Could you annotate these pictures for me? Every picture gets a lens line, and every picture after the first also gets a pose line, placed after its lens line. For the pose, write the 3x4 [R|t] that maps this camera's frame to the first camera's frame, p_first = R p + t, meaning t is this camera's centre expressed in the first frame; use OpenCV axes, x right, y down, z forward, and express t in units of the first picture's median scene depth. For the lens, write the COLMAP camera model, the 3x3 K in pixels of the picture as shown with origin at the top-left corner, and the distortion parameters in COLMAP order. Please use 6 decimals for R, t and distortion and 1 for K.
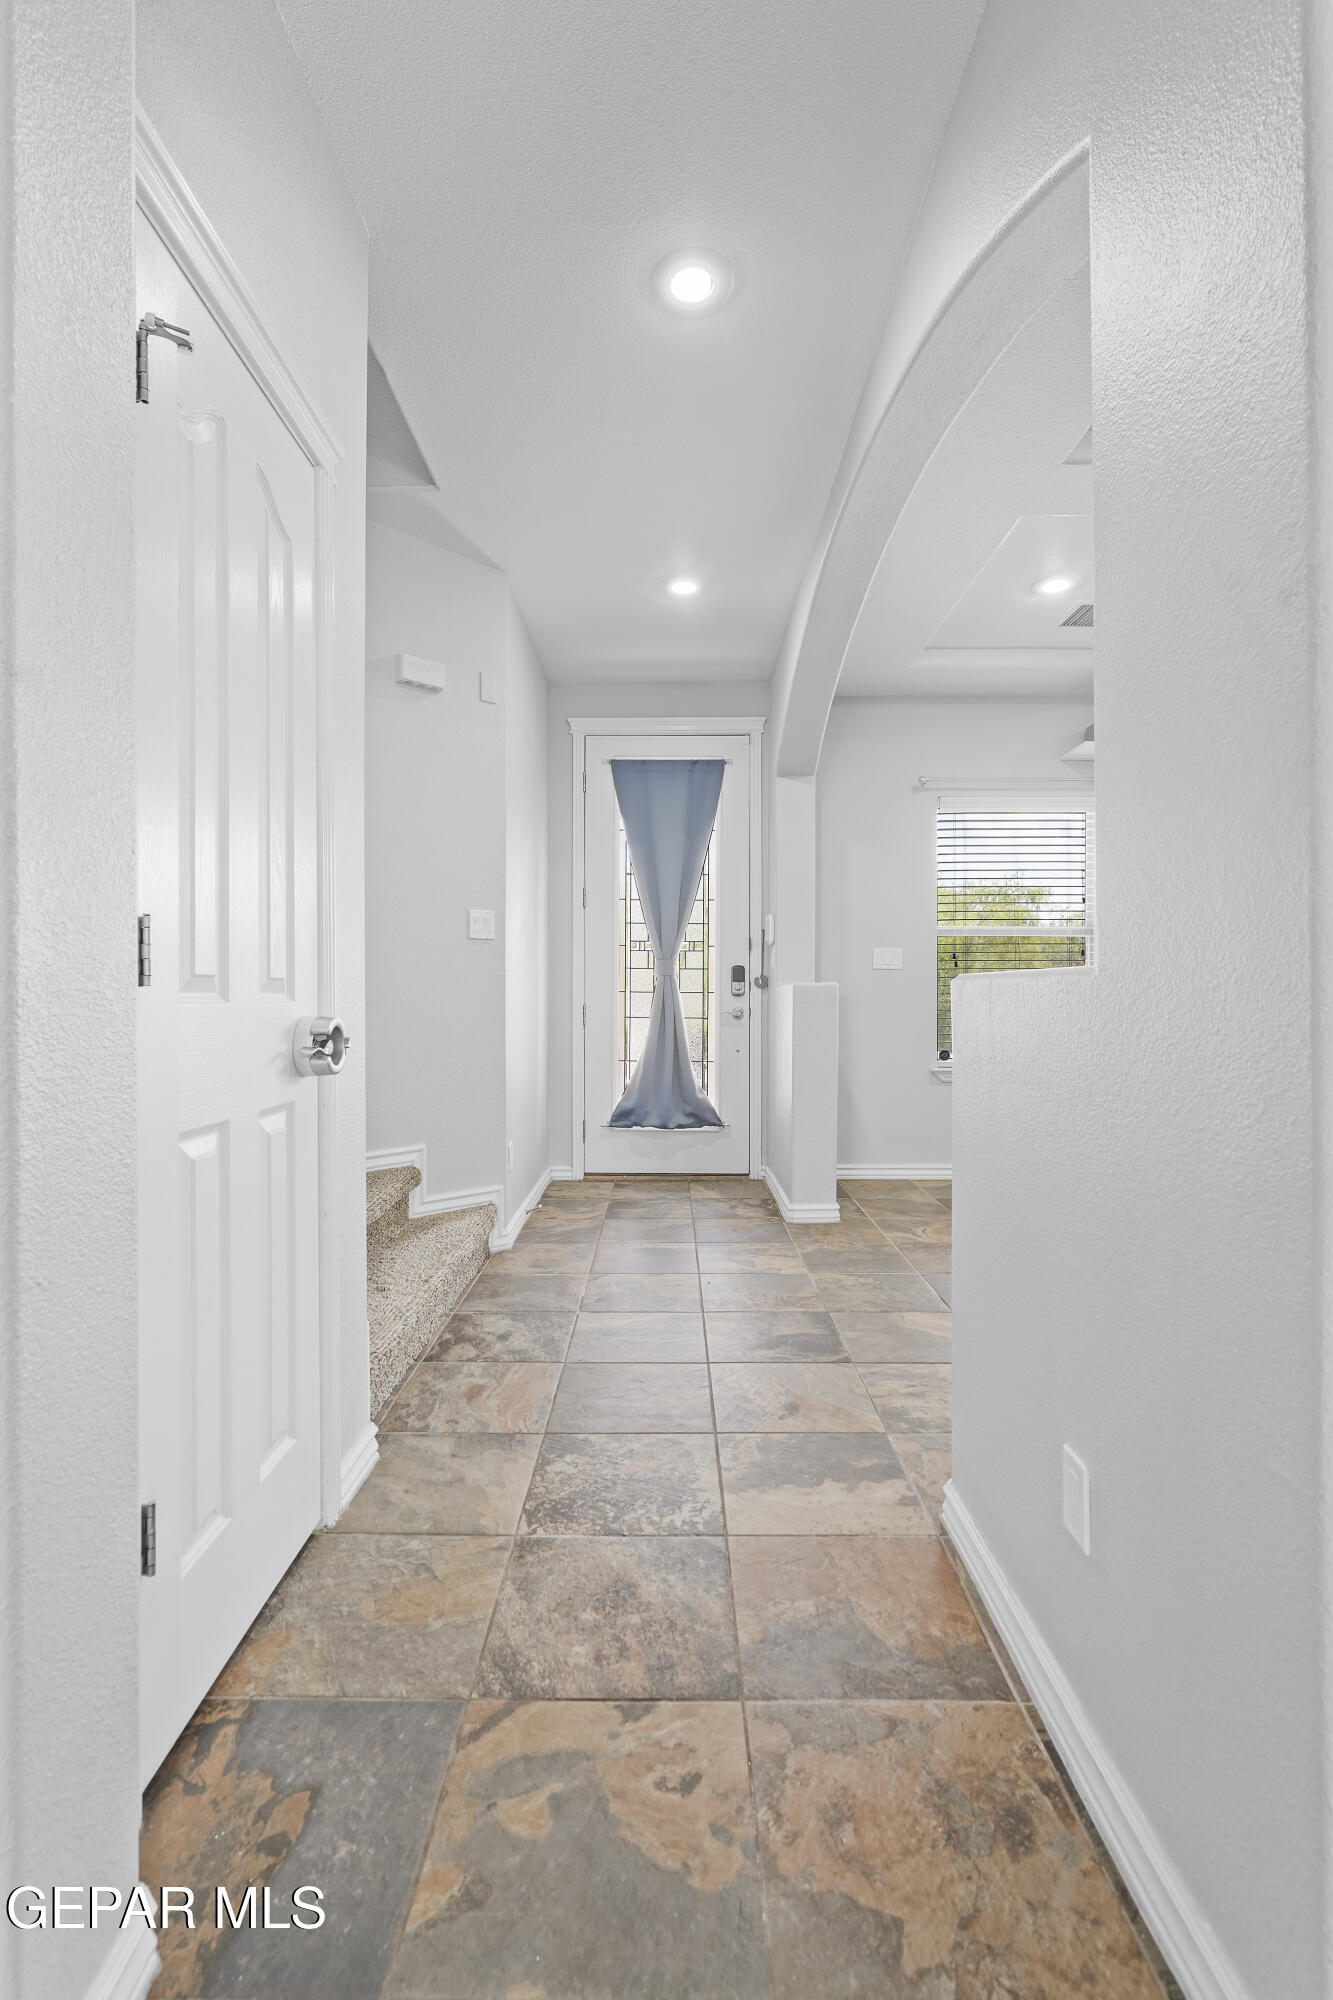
lens RADIAL K [[916.7, 0, 656.1], [0, 916.7, 988.6], [0, 0, 1]] dist [-0.004292, 0.001399]
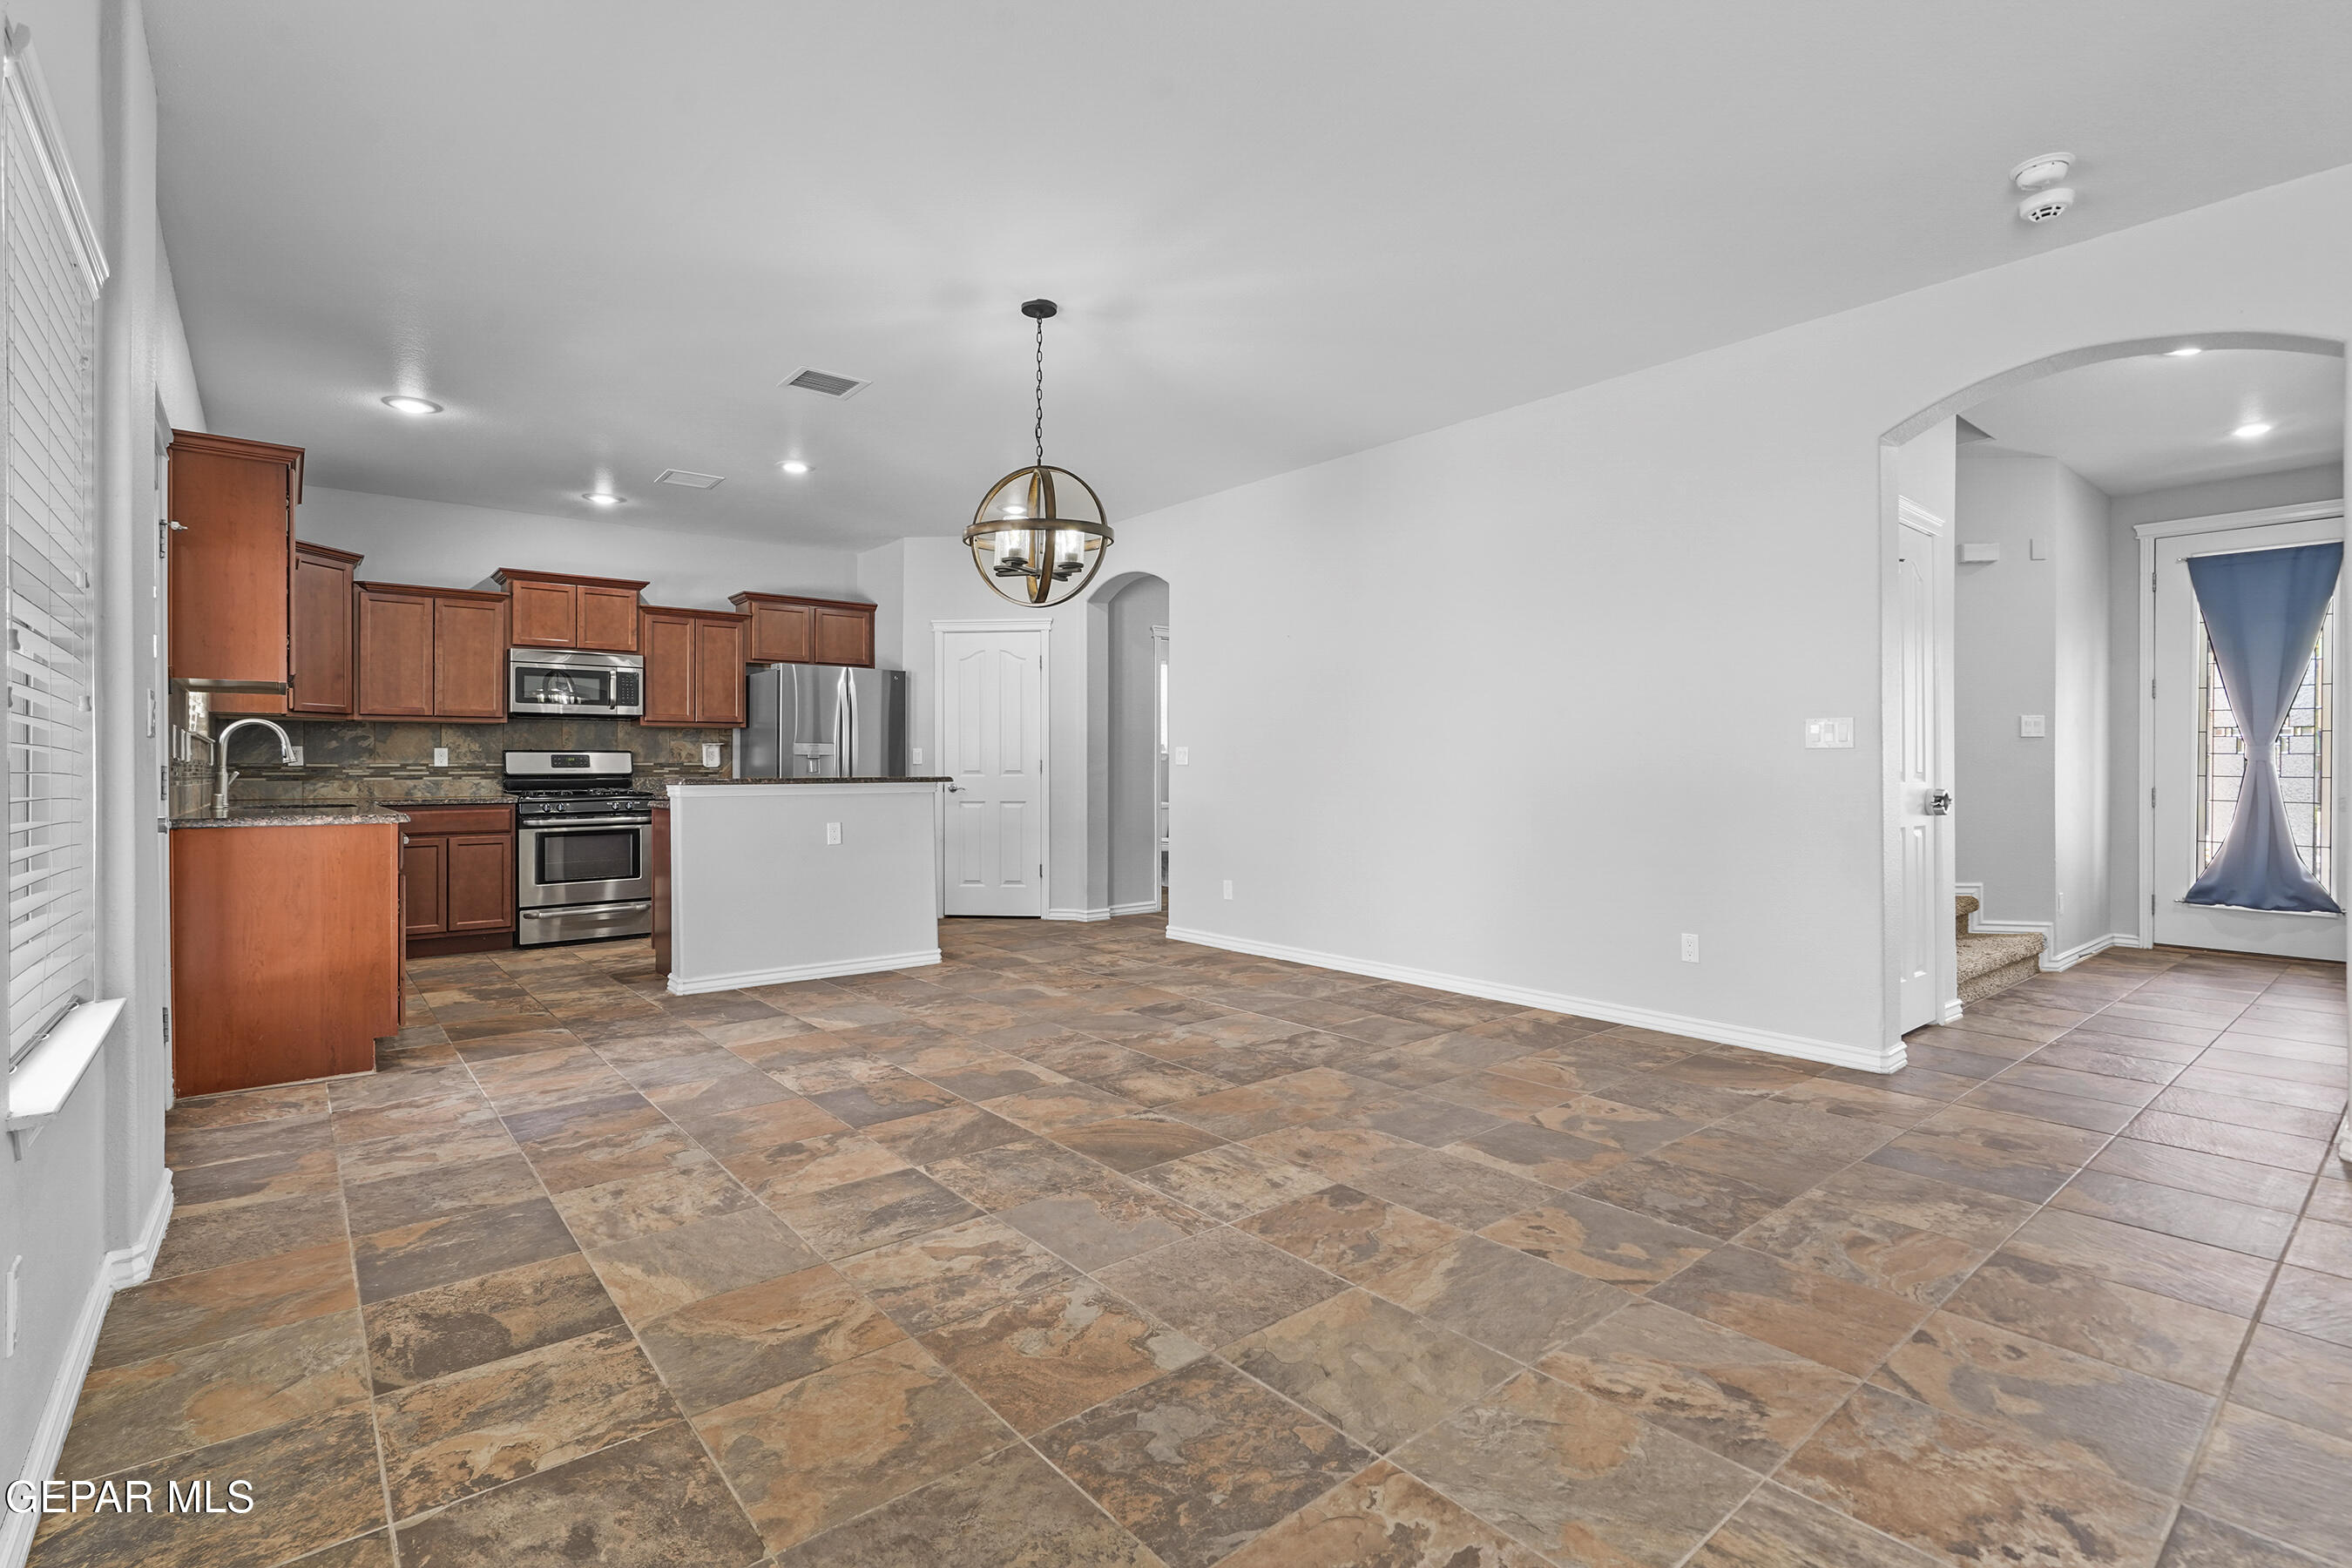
lens RADIAL K [[1078.0, 0, 1165.5], [0, 1078.0, 768.8], [0, 0, 1]] dist [-0.004292, 0.001399]
pose [[0.643543, 0.001267, -0.765409, 0.144770], [0.000290, 0.999998, 0.001899, -0.007711], [0.765410, -0.001444, 0.643542, -0.720980]]
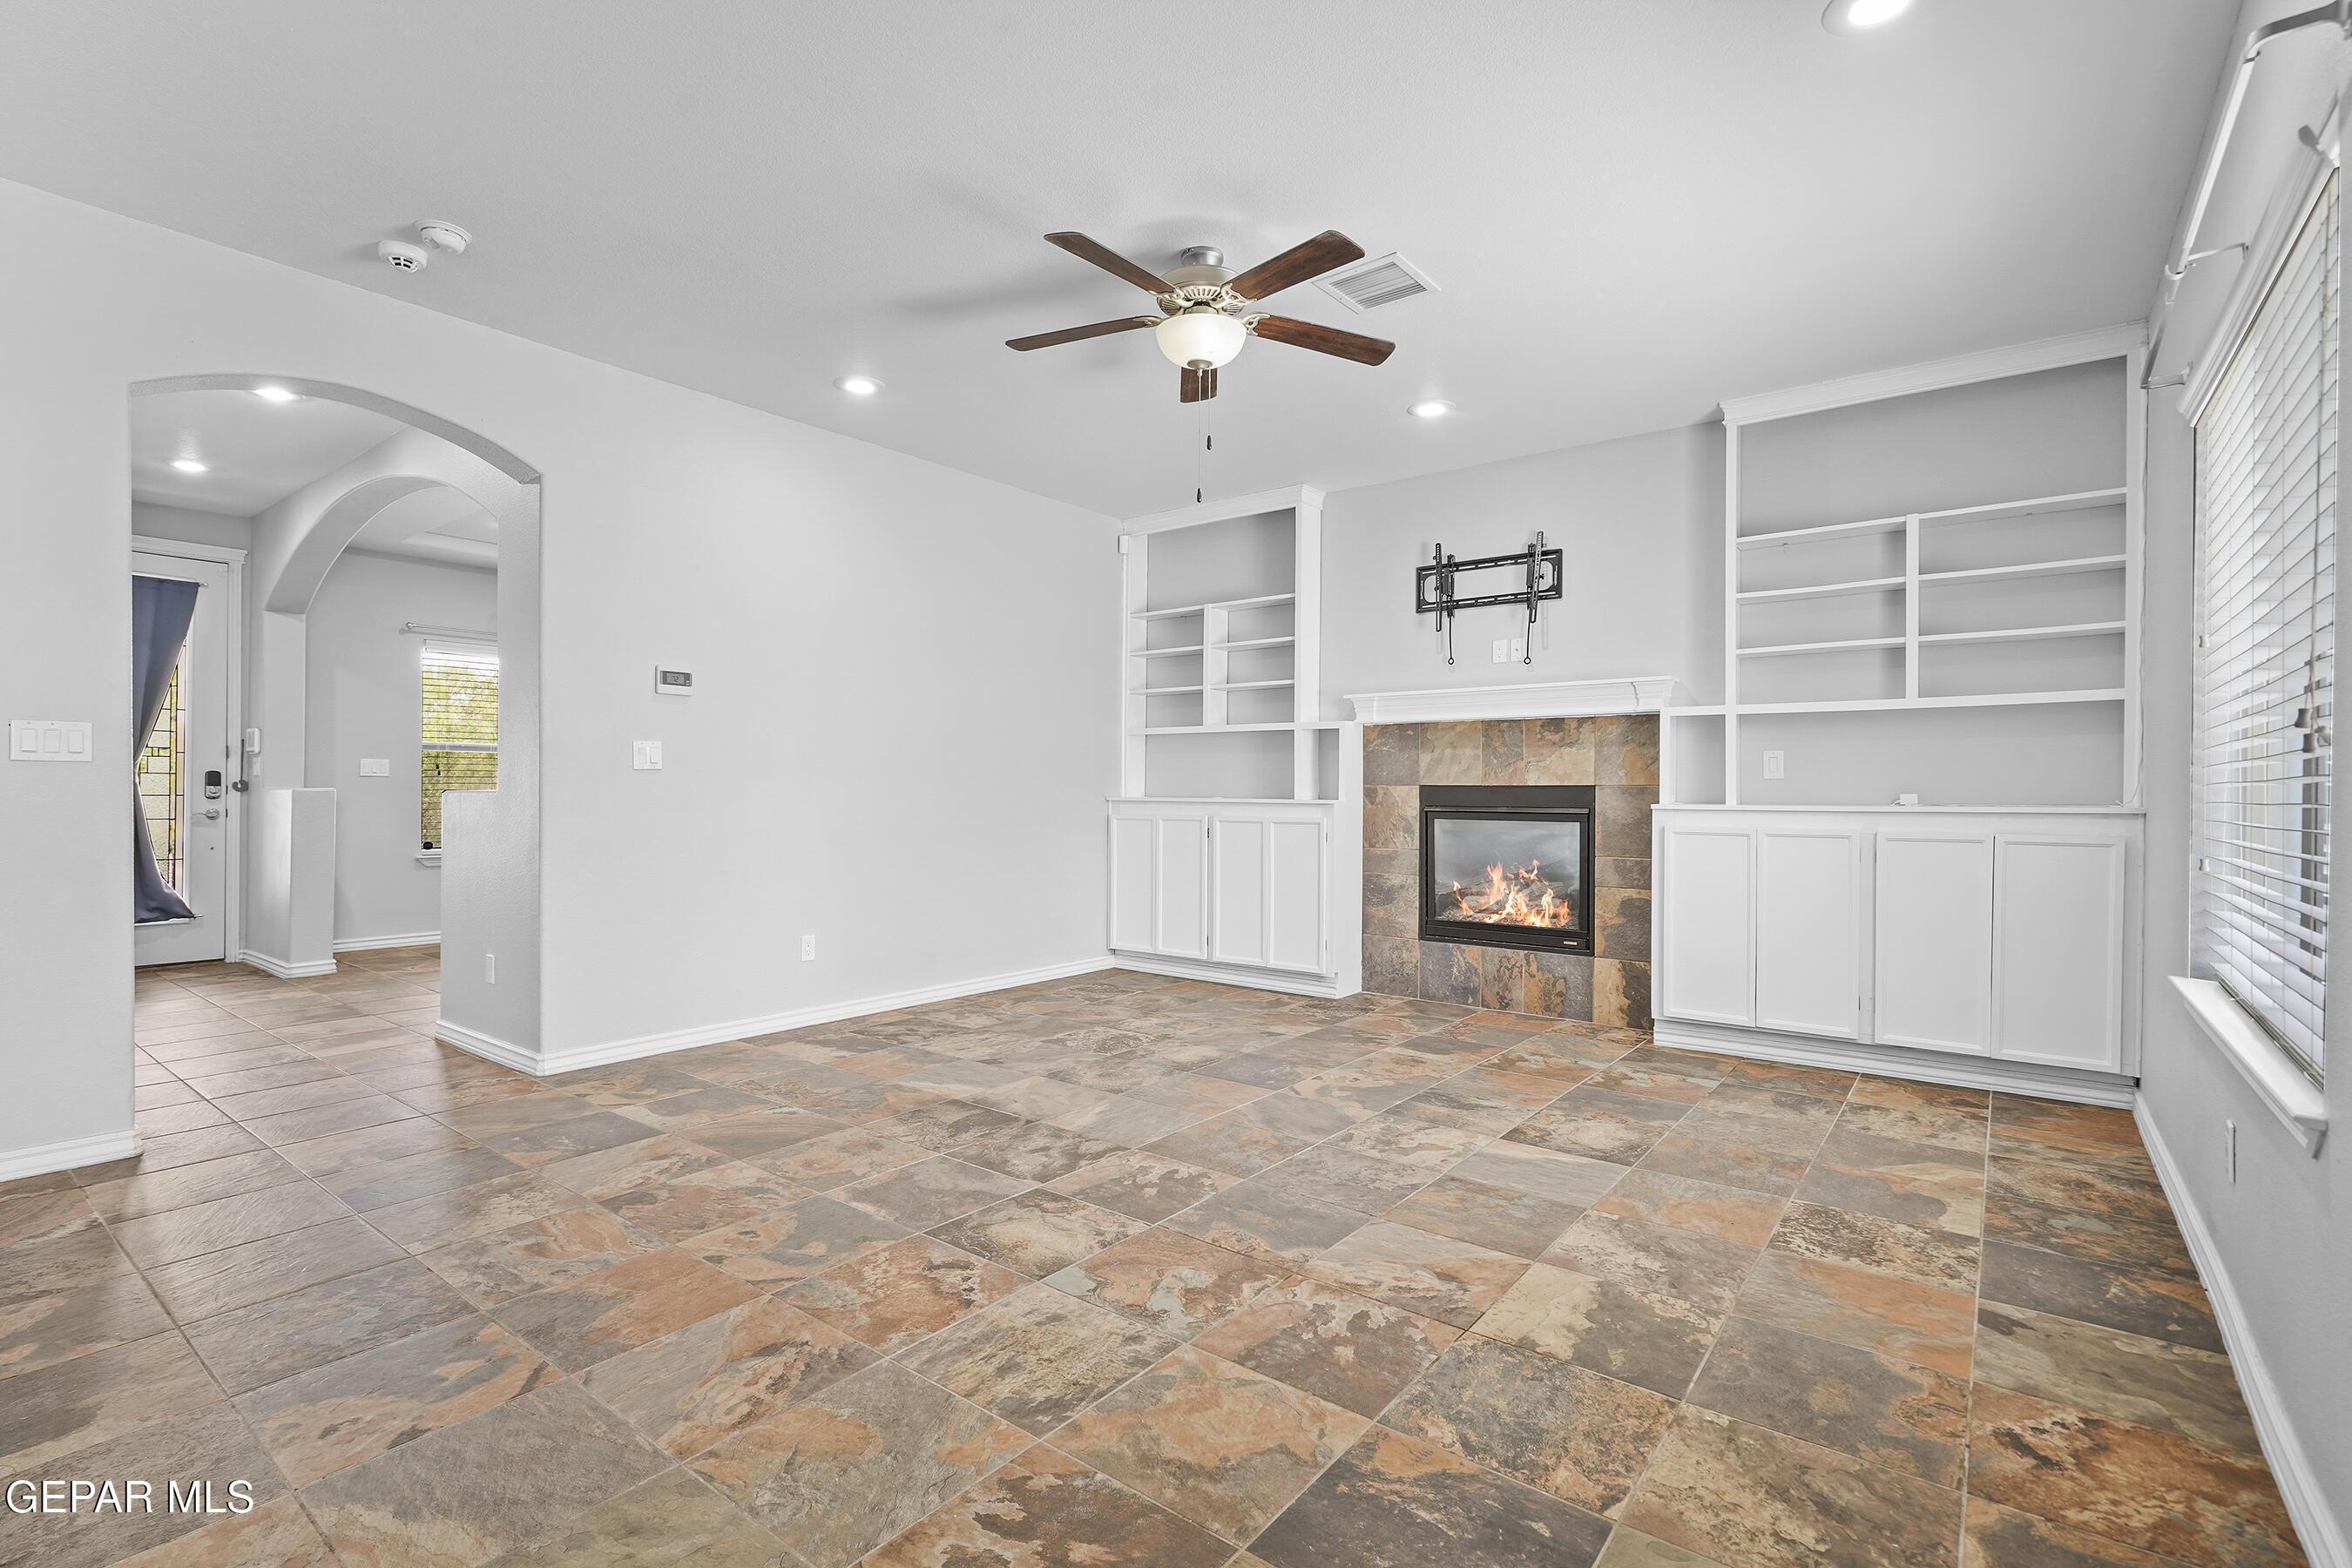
lens RADIAL K [[1078.0, 0, 1165.7], [0, 1078.0, 792.1], [0, 0, 1]] dist [-0.004292, 0.001399]
pose [[0.610120, 0.002147, 0.792306, -0.238140], [-0.004947, 0.999987, 0.001100, -0.006954], [-0.792294, -0.004591, 0.610123, -0.703156]]
